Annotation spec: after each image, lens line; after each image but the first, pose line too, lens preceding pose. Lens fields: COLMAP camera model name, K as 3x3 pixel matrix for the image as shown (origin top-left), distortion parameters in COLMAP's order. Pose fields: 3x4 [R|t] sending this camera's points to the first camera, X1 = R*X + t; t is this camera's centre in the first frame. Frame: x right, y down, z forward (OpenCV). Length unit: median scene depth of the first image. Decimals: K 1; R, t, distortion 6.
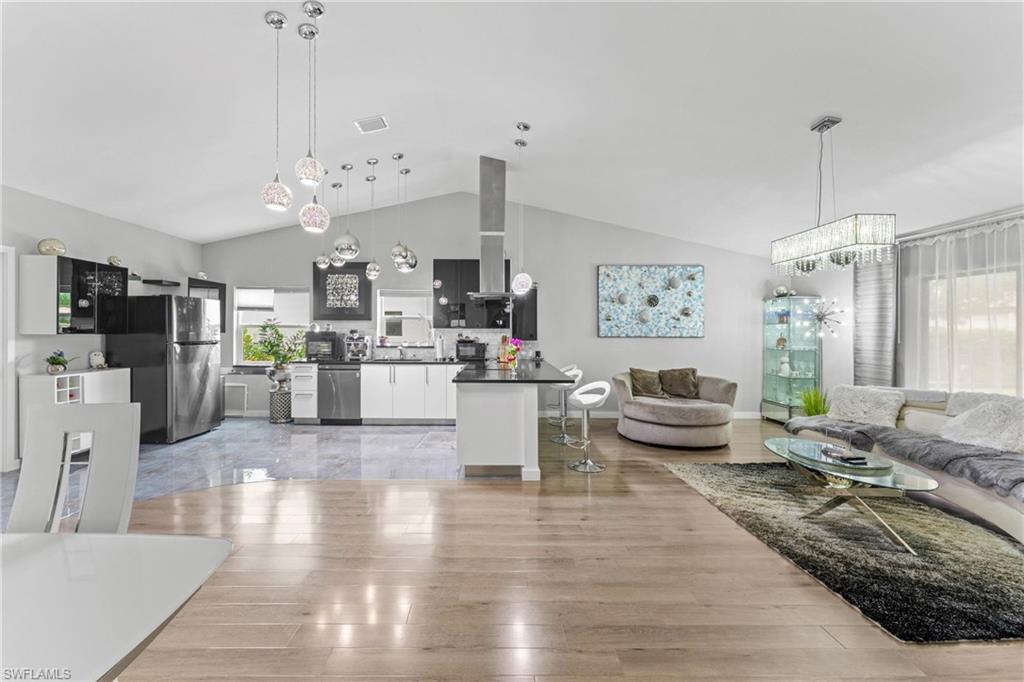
lens RADIAL K [[417.2, 0, 496.6], [0, 417.2, 327.9], [0, 0, 1]] dist [0.001135, 0.000005]
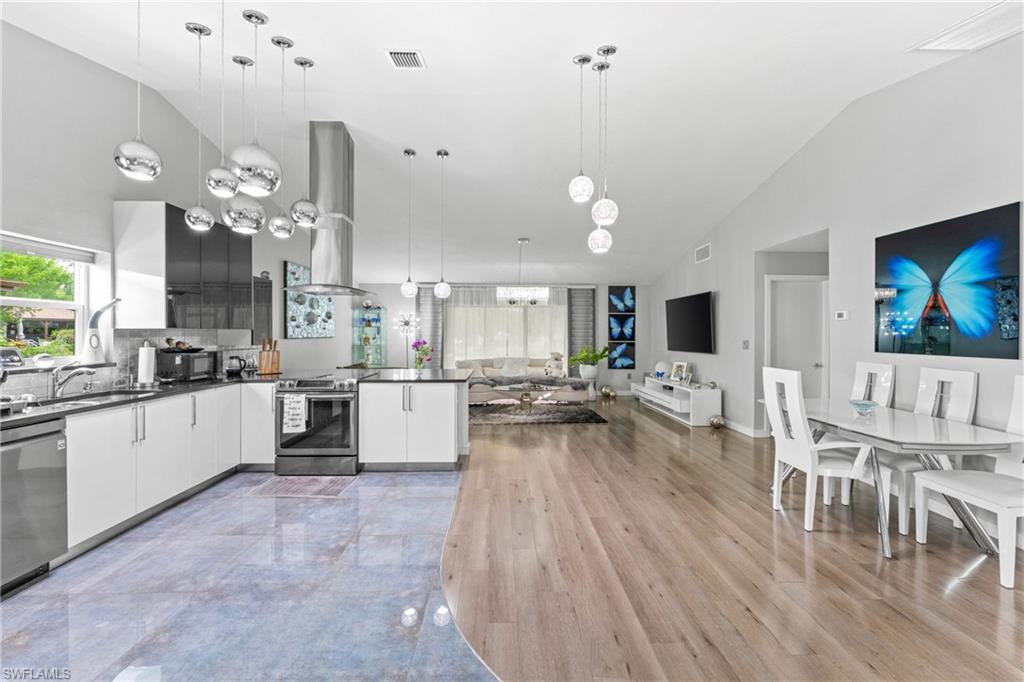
lens RADIAL K [[409.4, 0, 519.6], [0, 409.4, 330.0], [0, 0, 1]] dist [-0.000699, -0.000035]
pose [[-0.055836, 0.004670, 0.998429, -0.679353], [-0.010551, 0.999930, -0.005267, 0.002187], [-0.998384, -0.010829, -0.055783, 0.543385]]
